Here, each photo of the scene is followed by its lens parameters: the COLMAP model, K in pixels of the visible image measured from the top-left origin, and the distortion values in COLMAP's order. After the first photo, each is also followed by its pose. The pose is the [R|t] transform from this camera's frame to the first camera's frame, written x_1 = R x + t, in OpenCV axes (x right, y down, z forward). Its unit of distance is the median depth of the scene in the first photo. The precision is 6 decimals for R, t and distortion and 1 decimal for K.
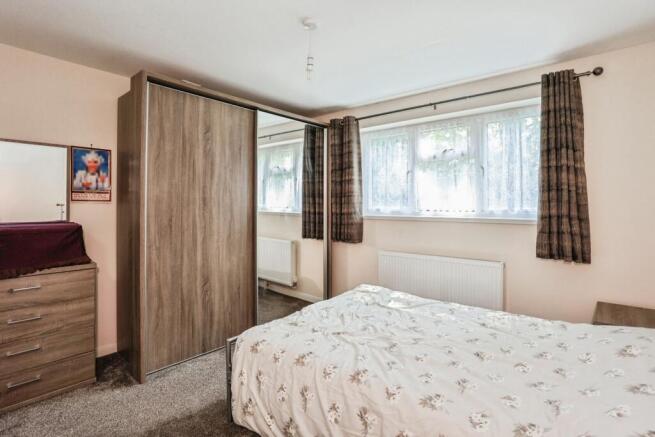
lens RADIAL K [[331.5, 0, 330.8], [0, 331.5, 216.0], [0, 0, 1]] dist [-0.001968, 0.001040]
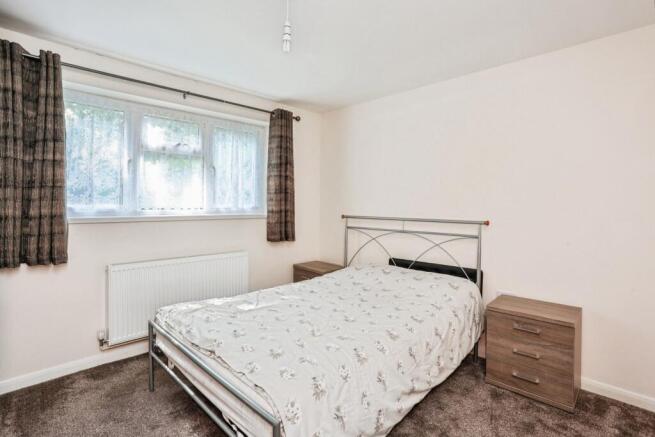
lens RADIAL K [[331.5, 0, 330.9], [0, 331.5, 214.0], [0, 0, 1]] dist [-0.001968, 0.001040]
pose [[0.120995, -0.028830, 0.992234, -0.636431], [0.030771, 0.999207, 0.025280, -0.014345], [-0.992176, 0.027473, 0.121786, 0.557209]]
